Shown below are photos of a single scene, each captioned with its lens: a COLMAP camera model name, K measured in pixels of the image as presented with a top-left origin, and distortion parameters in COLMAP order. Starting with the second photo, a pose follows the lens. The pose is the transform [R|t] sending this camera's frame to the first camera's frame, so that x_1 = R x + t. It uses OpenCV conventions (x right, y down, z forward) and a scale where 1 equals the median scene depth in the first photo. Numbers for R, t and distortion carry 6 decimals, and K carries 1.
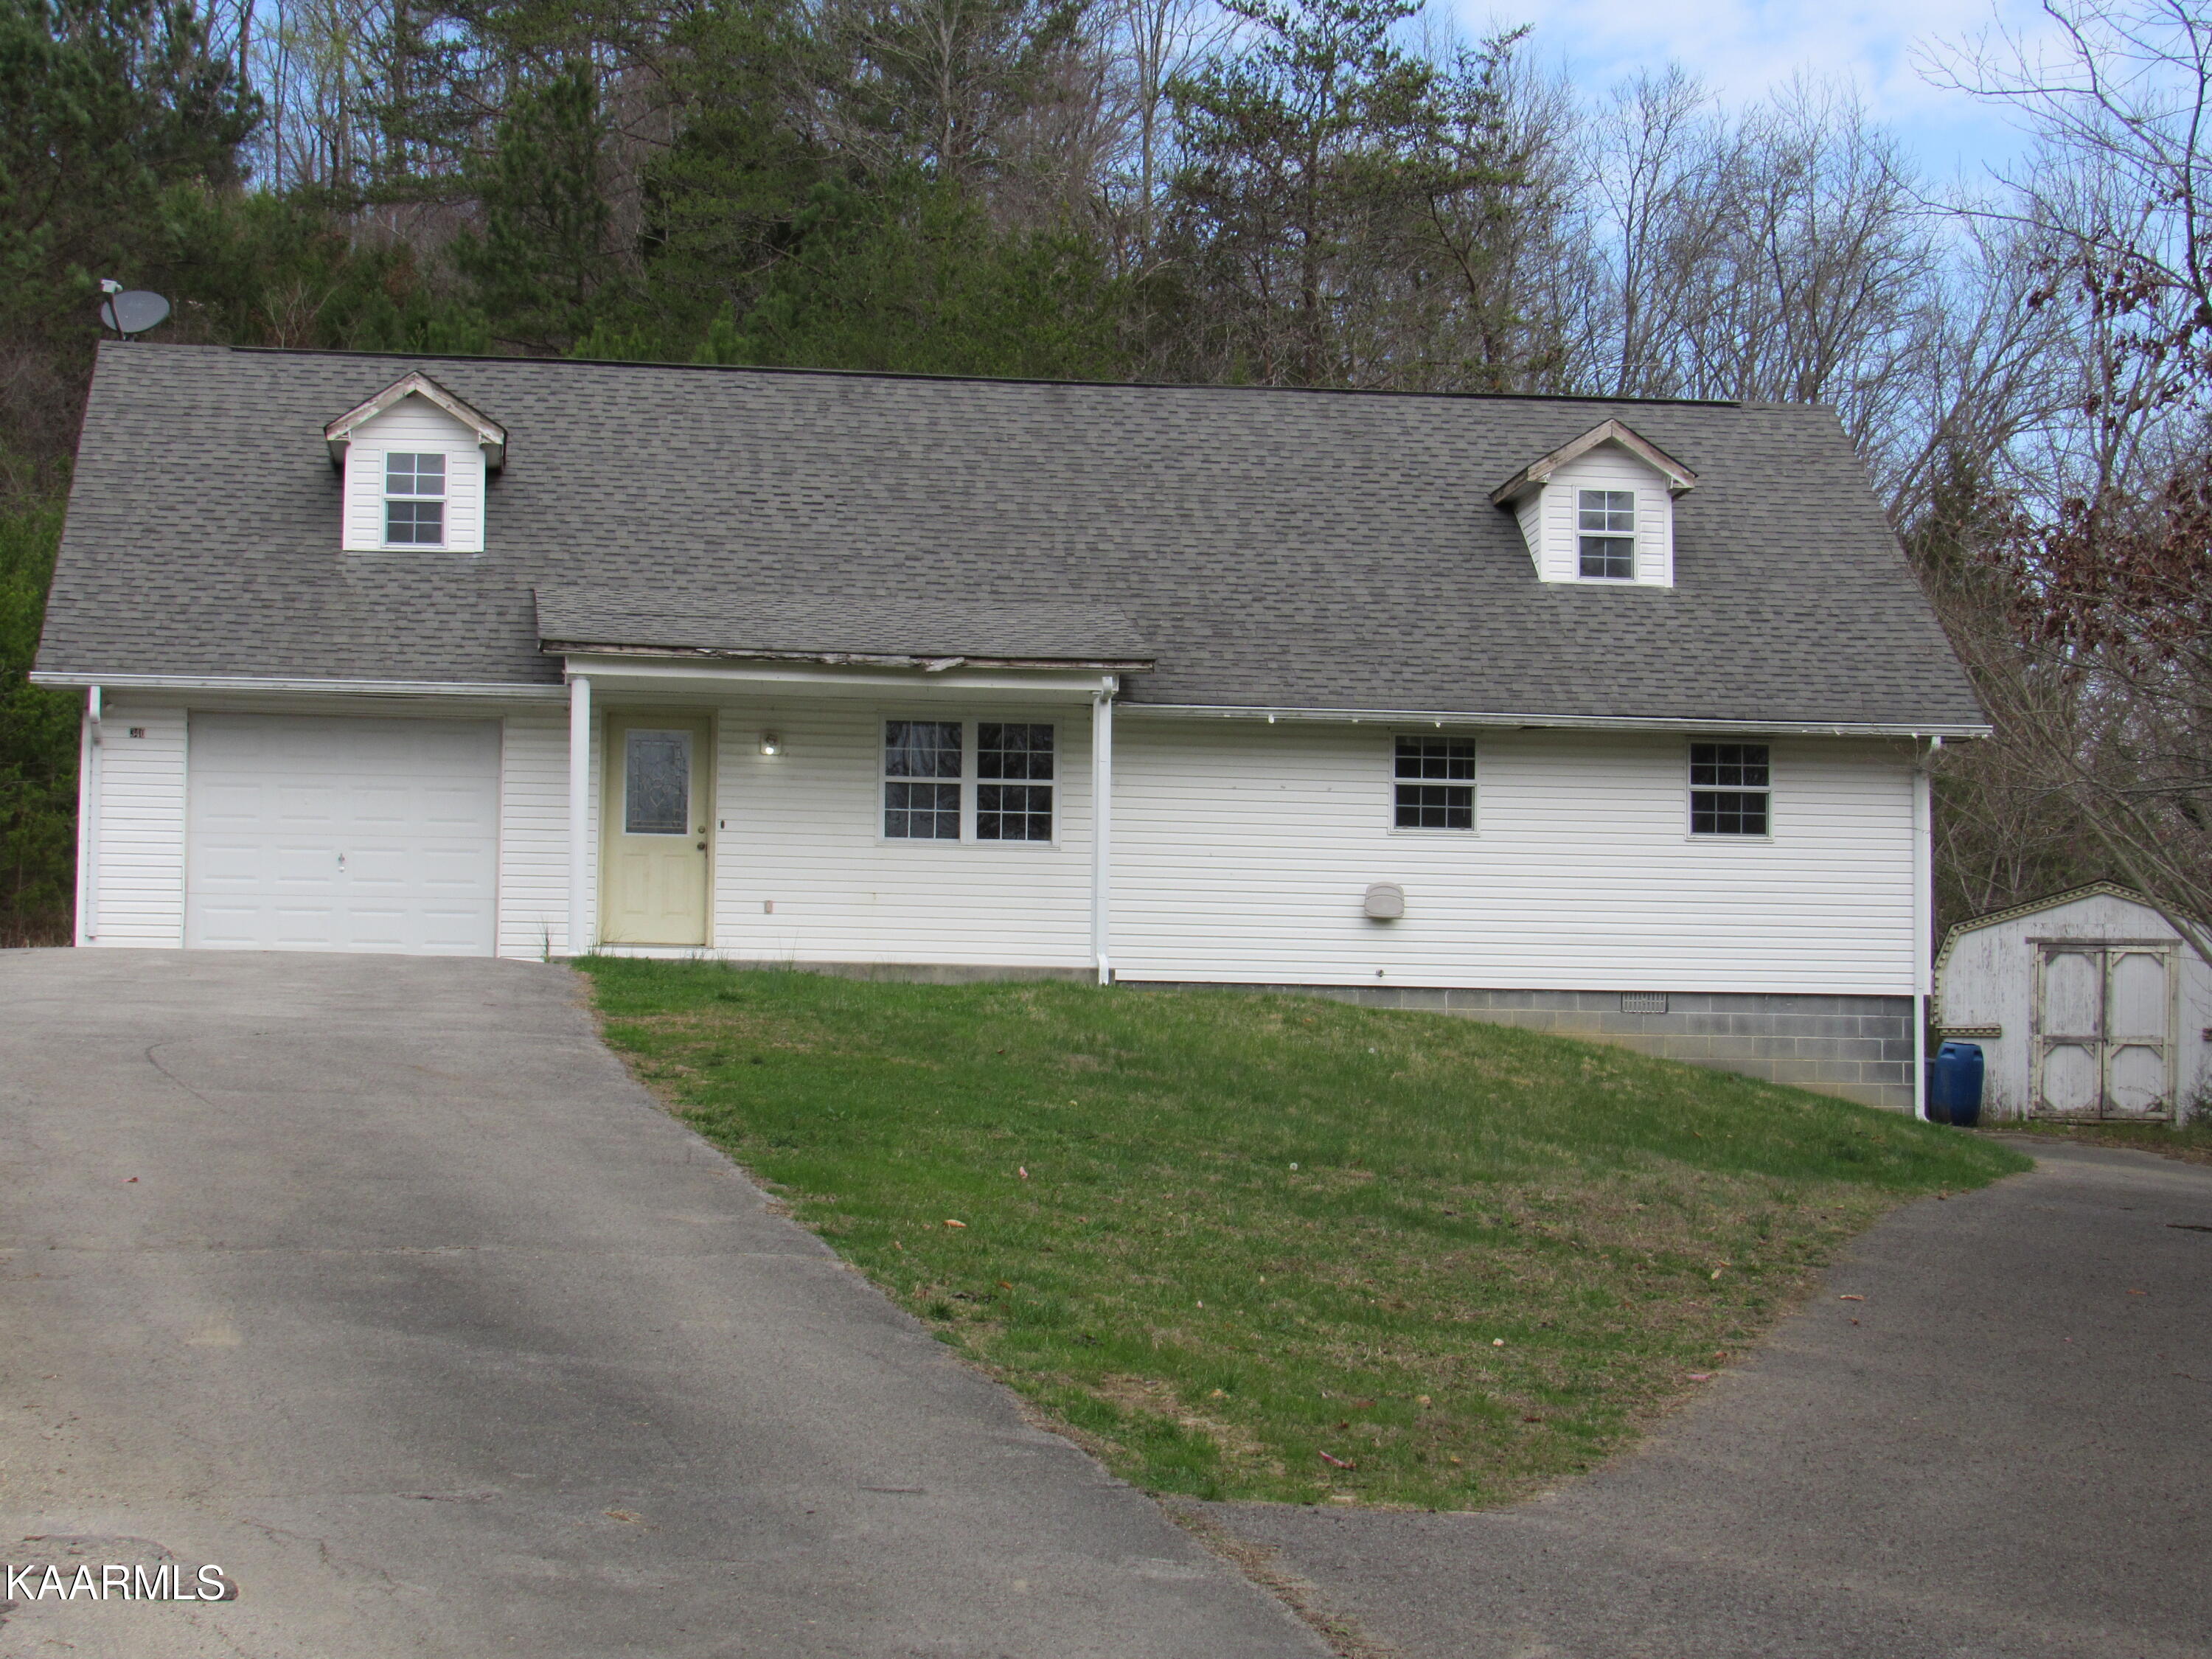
lens RADIAL K [[4810.2, 0, 1106.0], [0, 4810.2, 829.5], [0, 0, 1]] dist [-0.706276, 4.470087]
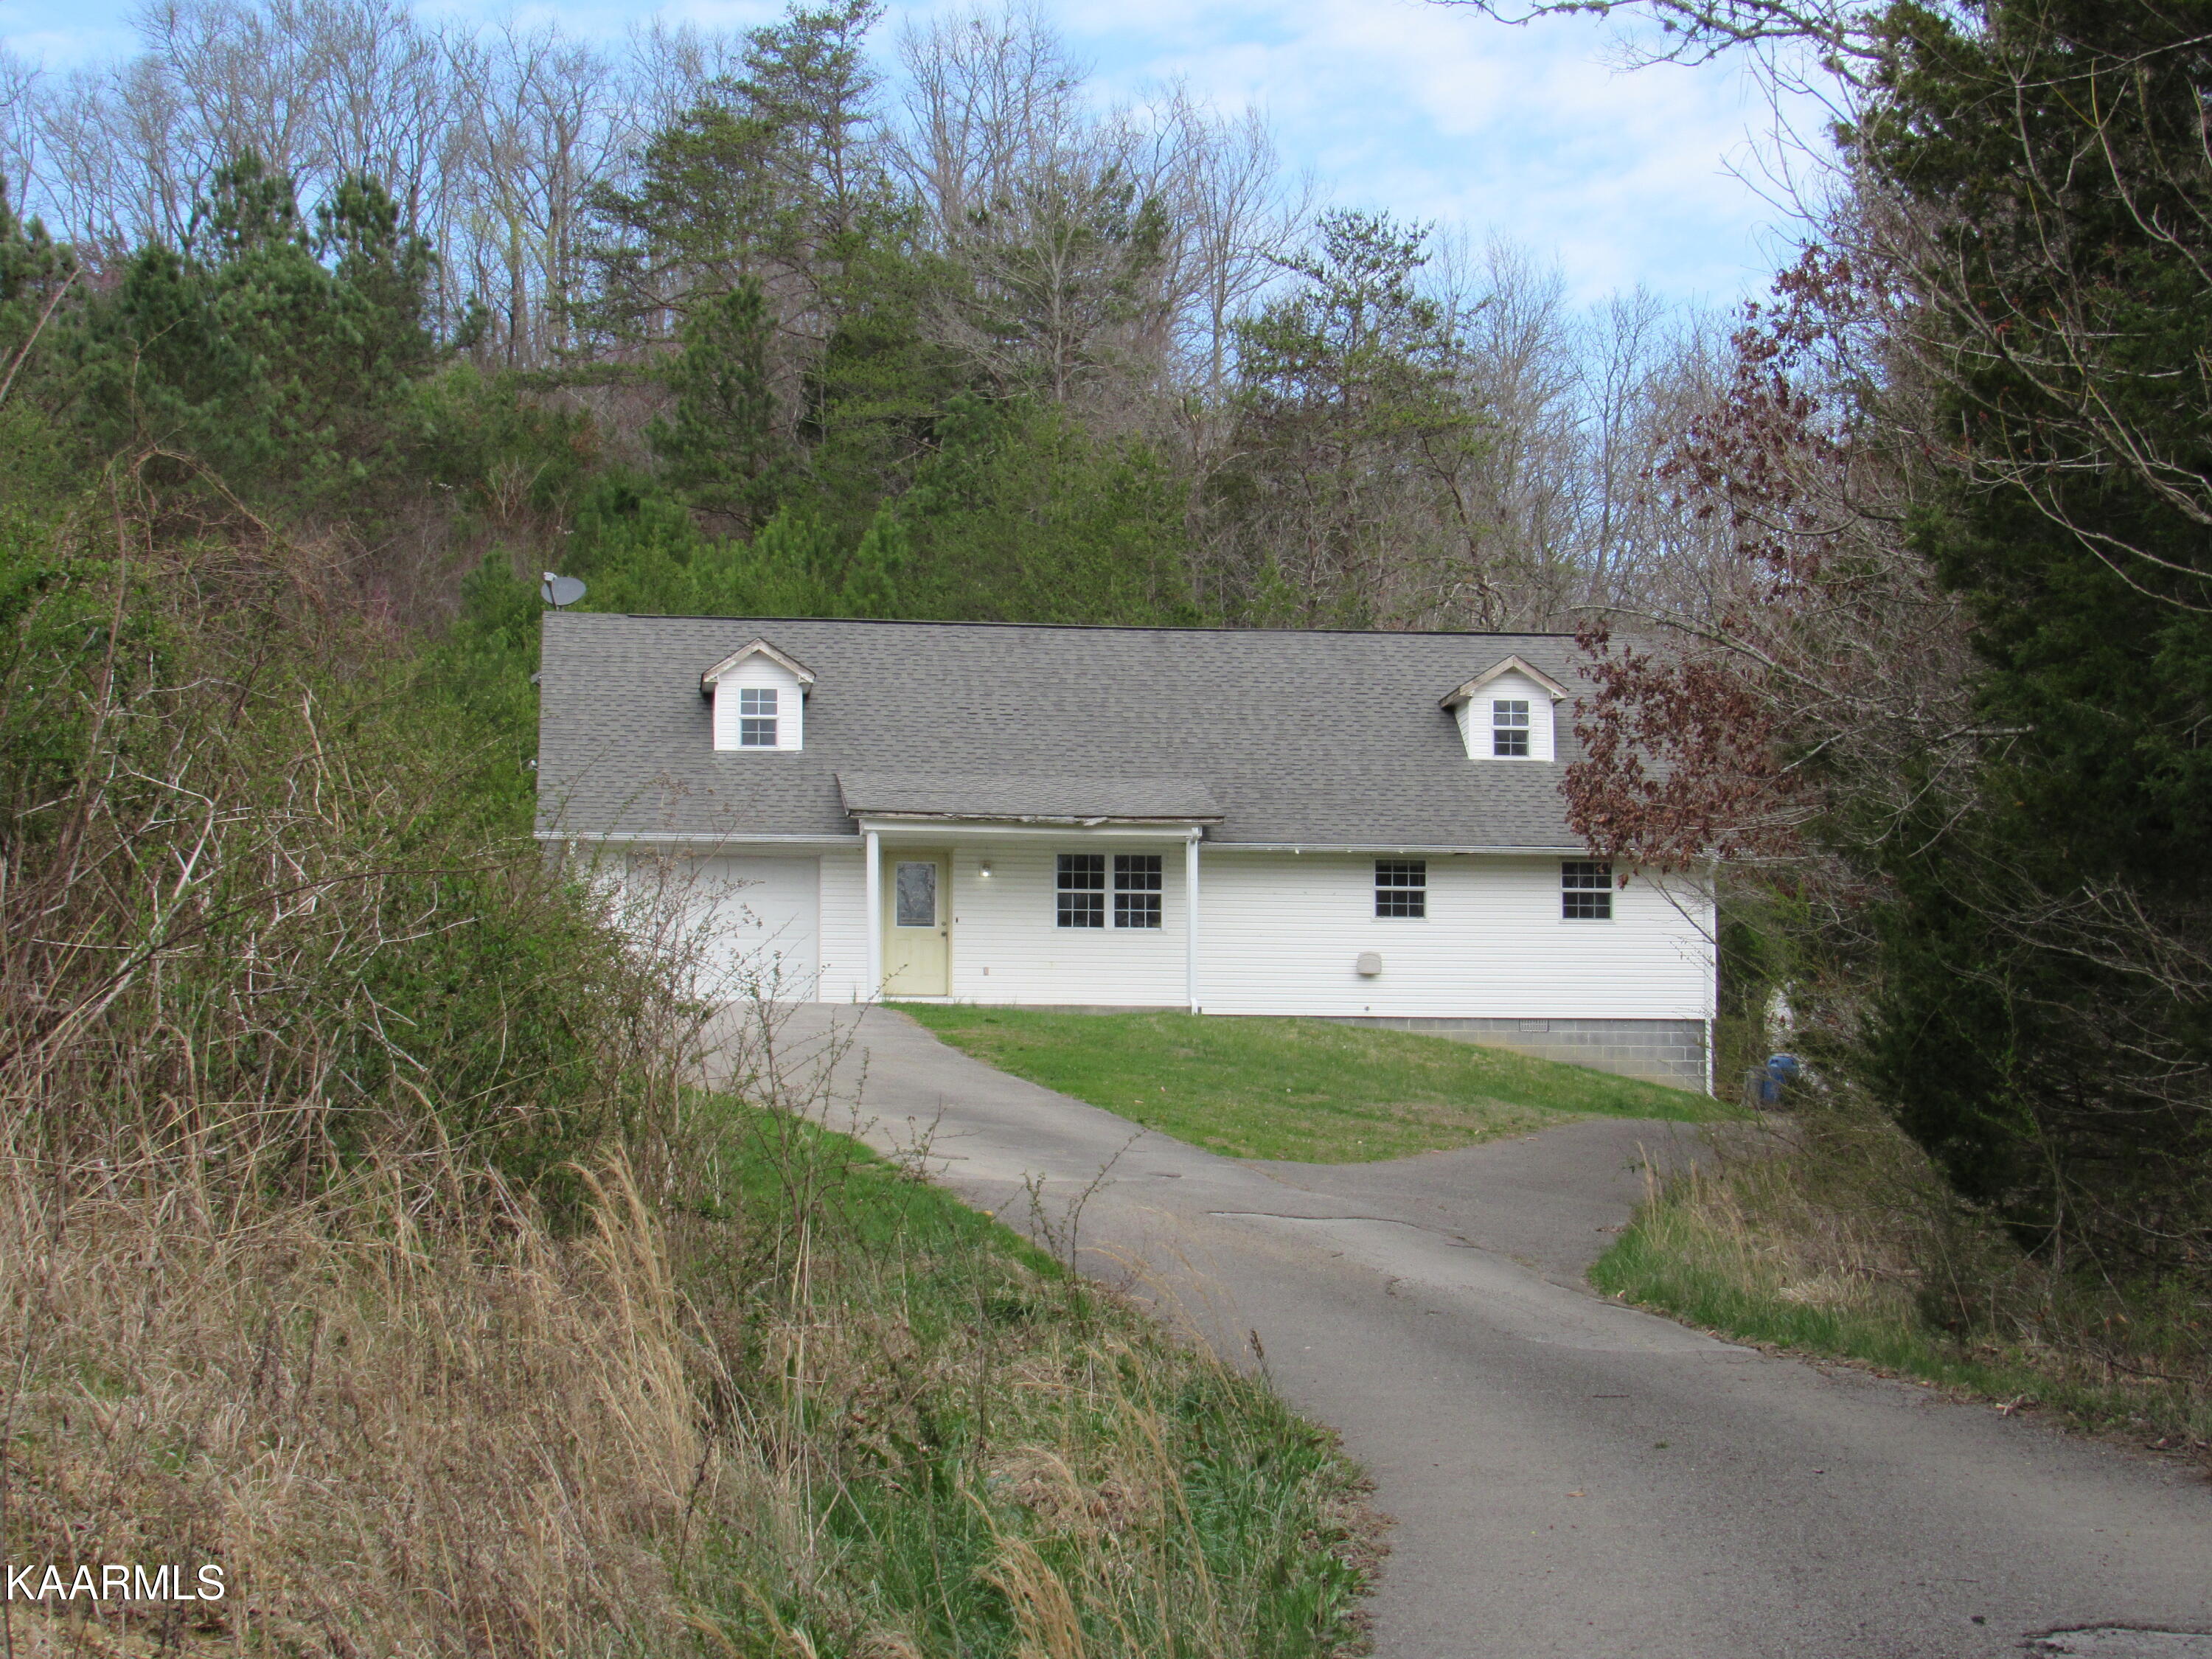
lens RADIAL K [[4810.2, 0, 1106.0], [0, 4810.2, 829.5], [0, 0, 1]] dist [-0.706276, 4.470087]
pose [[0.999808, -0.010603, -0.016487, -0.002881], [0.010393, 0.999865, -0.012753, -0.010213], [0.016620, 0.012579, 0.999783, -0.601577]]
